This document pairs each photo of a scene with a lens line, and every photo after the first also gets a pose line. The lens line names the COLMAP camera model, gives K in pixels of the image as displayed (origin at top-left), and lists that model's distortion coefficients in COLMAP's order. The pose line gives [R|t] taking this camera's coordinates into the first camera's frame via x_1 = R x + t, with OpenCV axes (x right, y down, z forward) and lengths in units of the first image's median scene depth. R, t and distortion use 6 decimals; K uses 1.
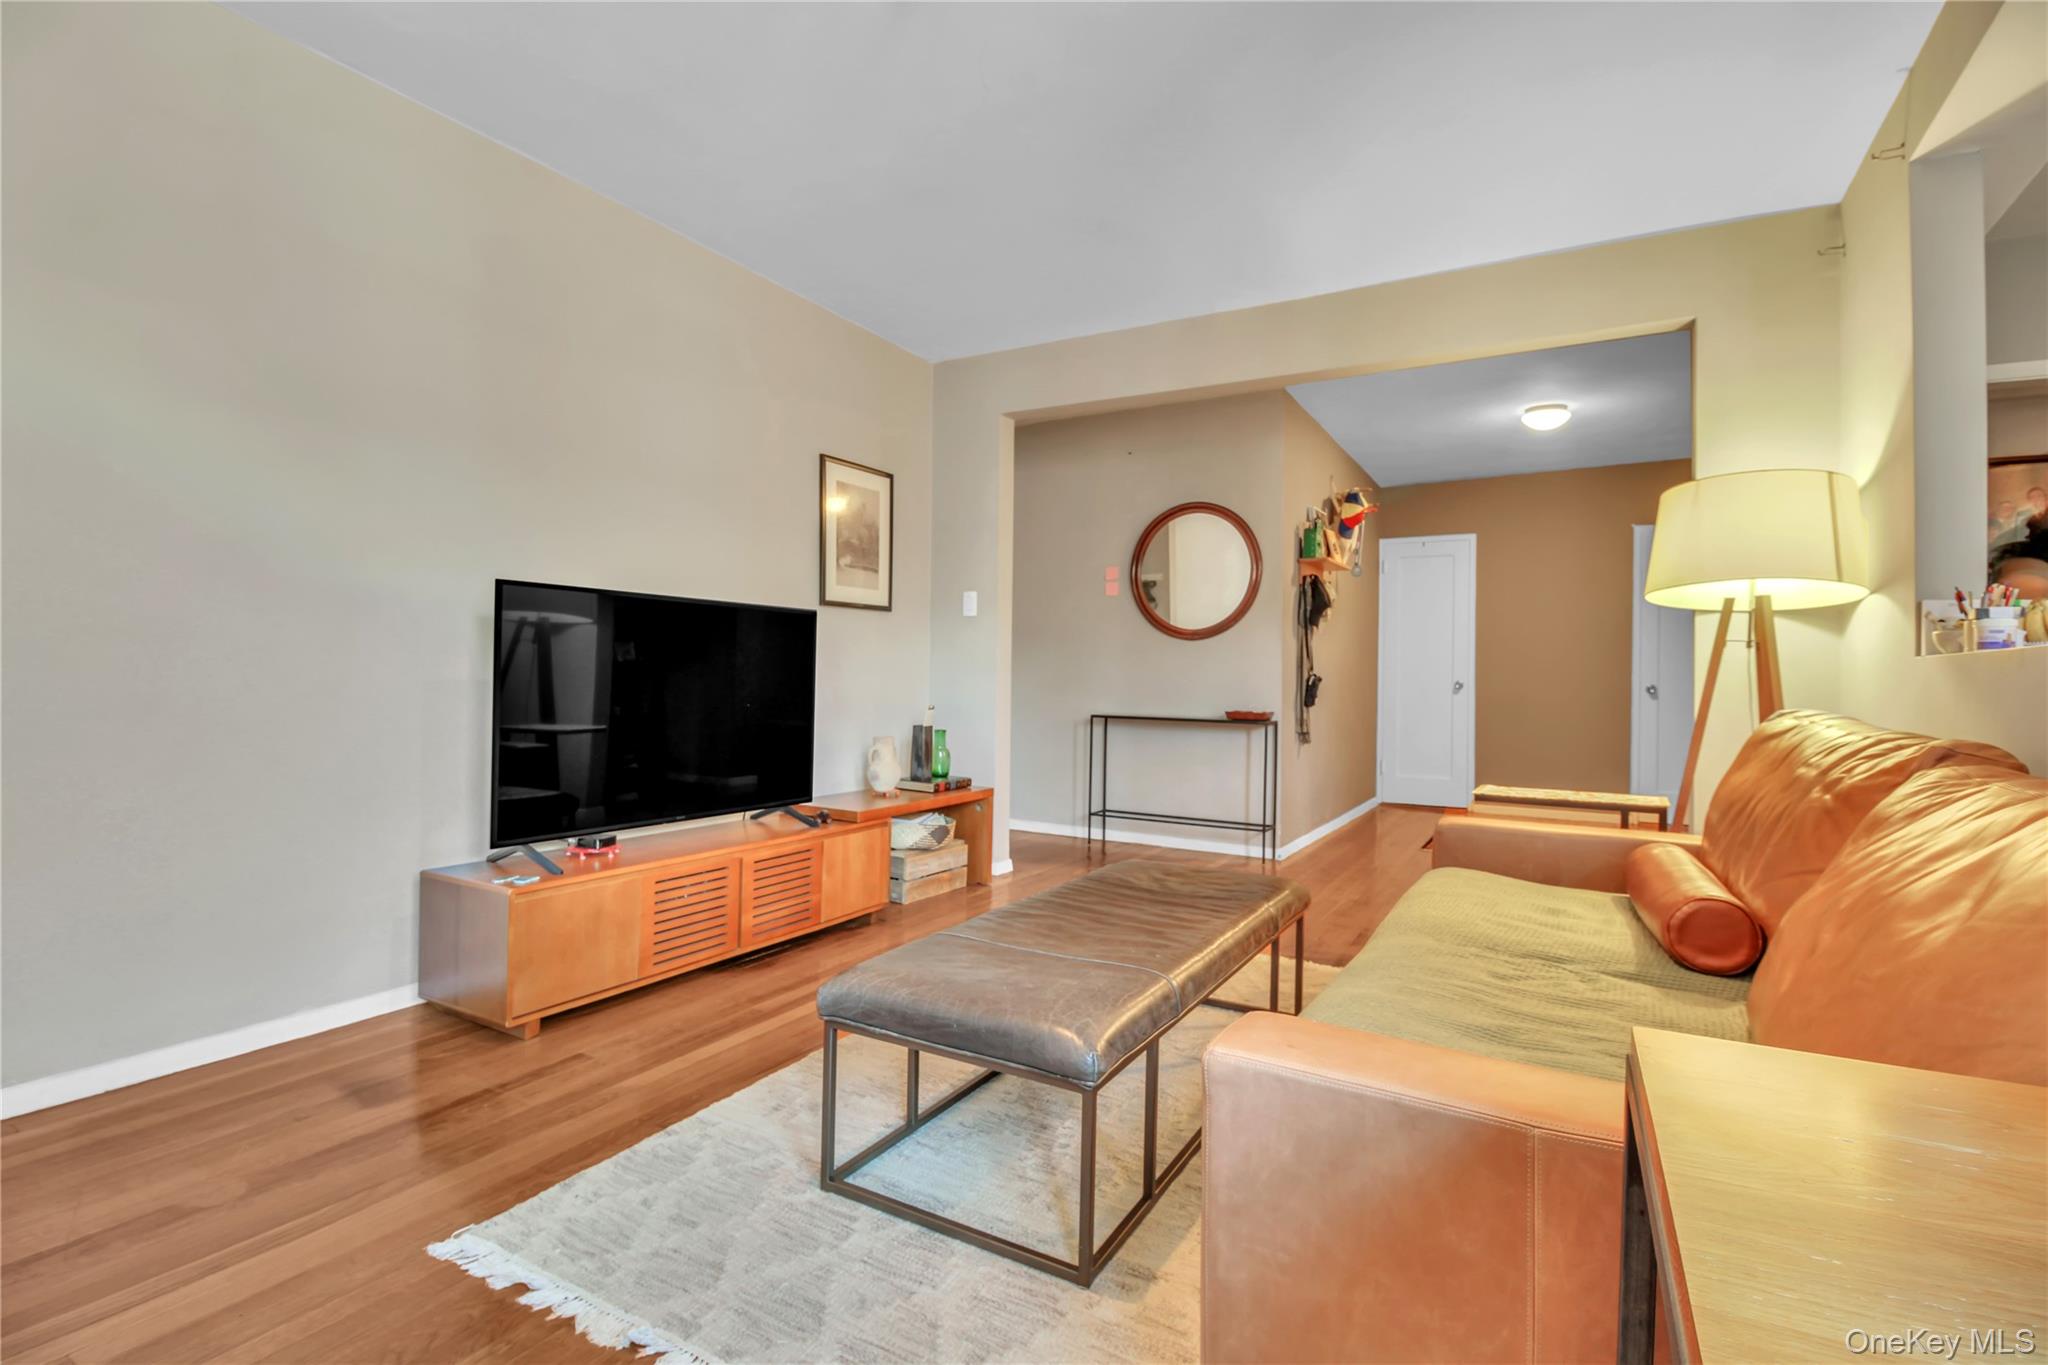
lens RADIAL K [[974.3, 0, 1018.4], [0, 974.3, 670.2], [0, 0, 1]] dist [0.001553, -0.000393]
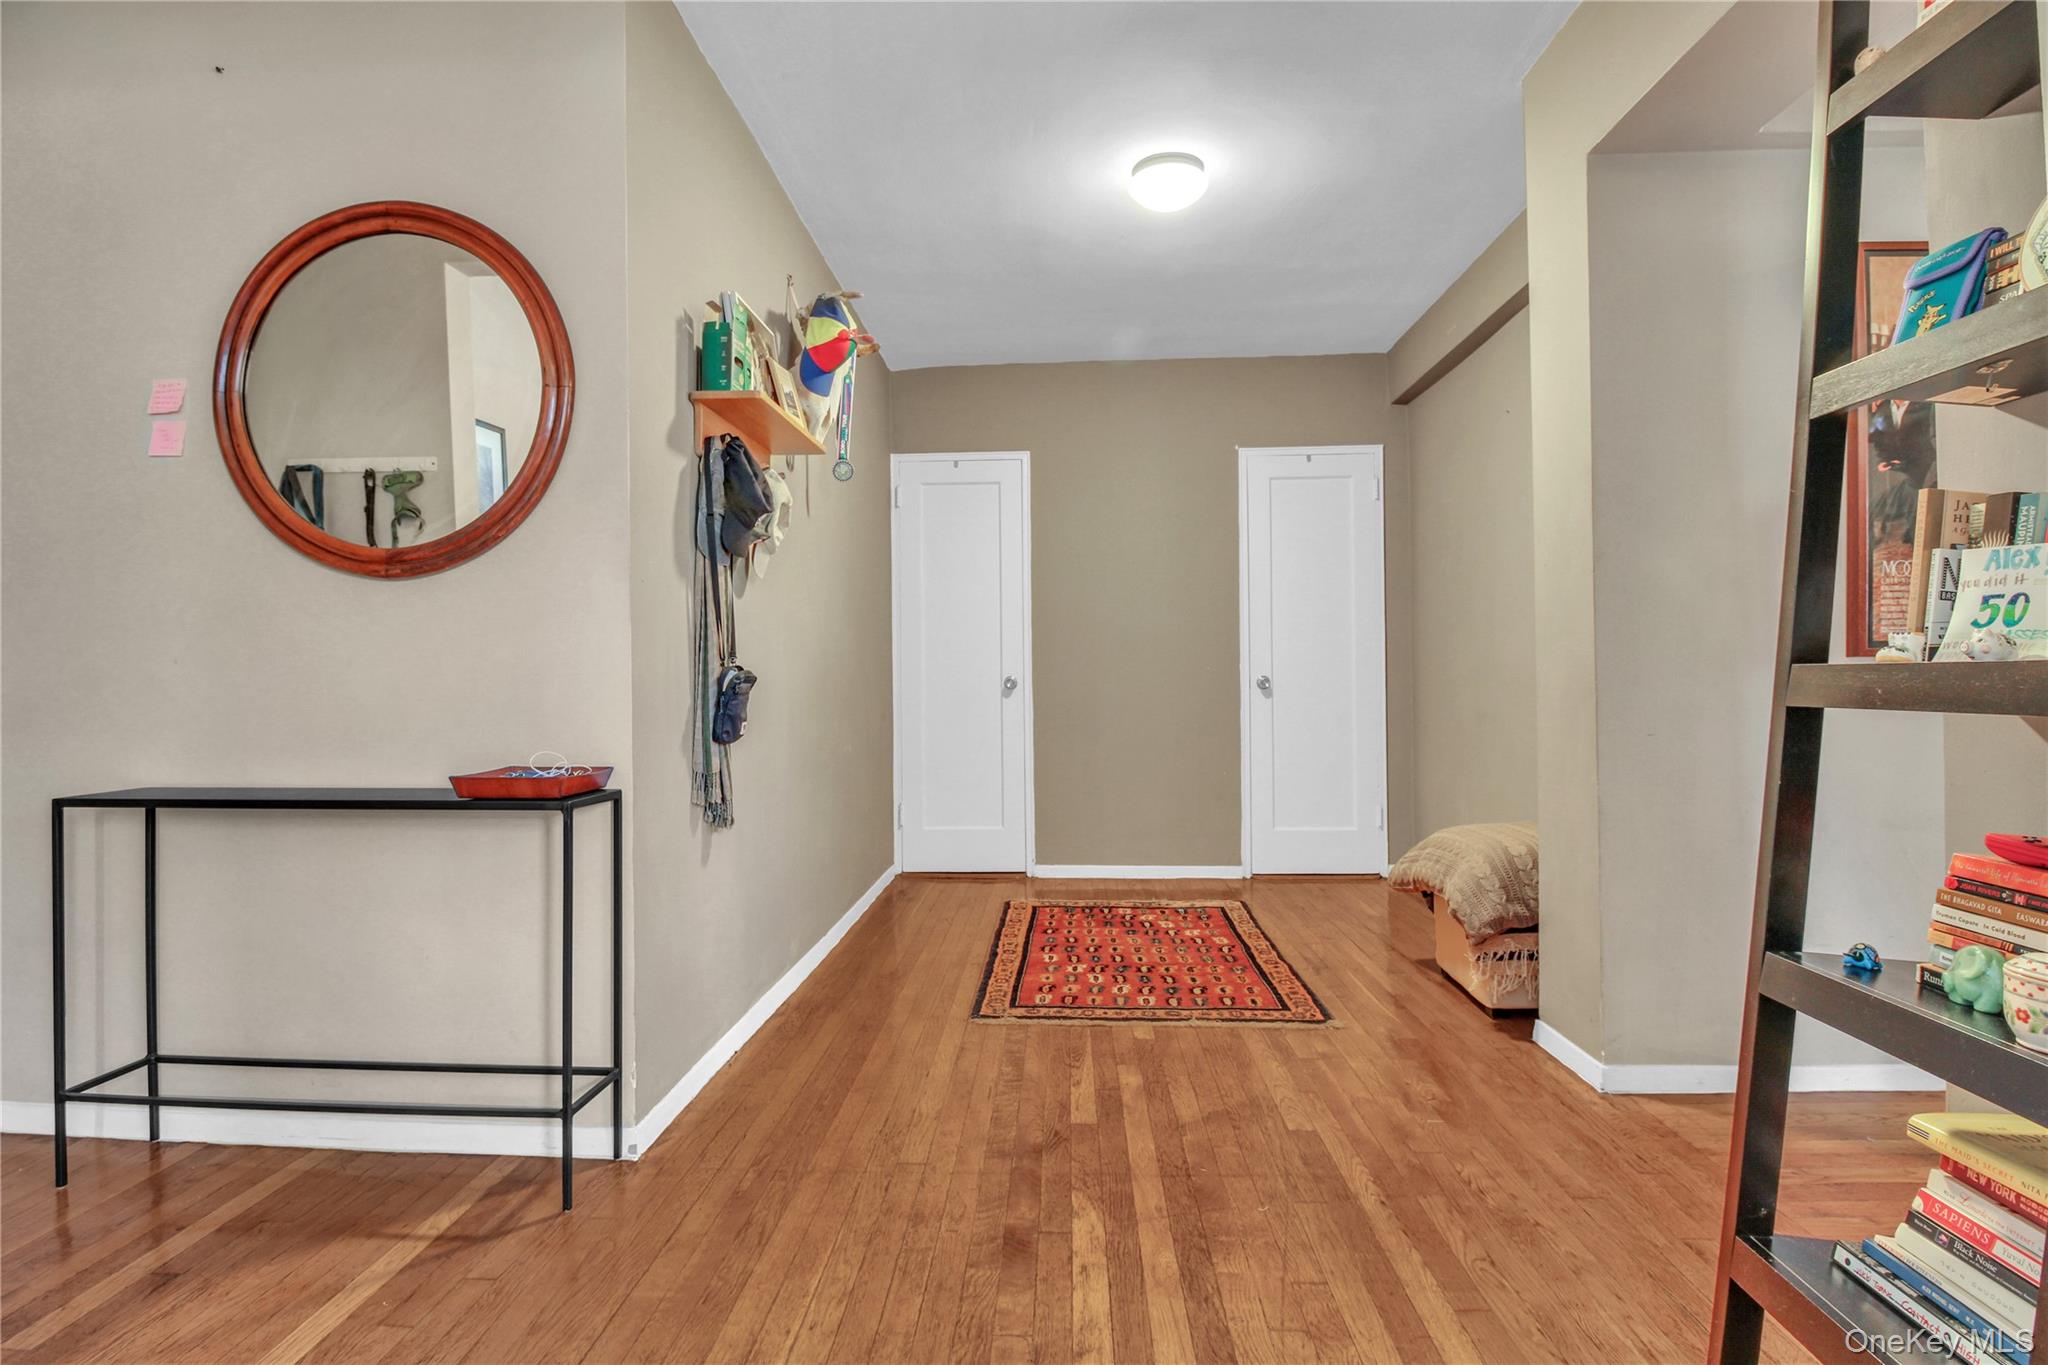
lens RADIAL K [[974.3, 0, 1021.9], [0, 974.3, 680.0], [0, 0, 1]] dist [0.001553, -0.000393]
pose [[0.891914, -0.021562, 0.451691, 0.219091], [0.017953, 0.999763, 0.012273, 0.006952], [-0.451849, -0.002837, 0.892090, 0.552731]]
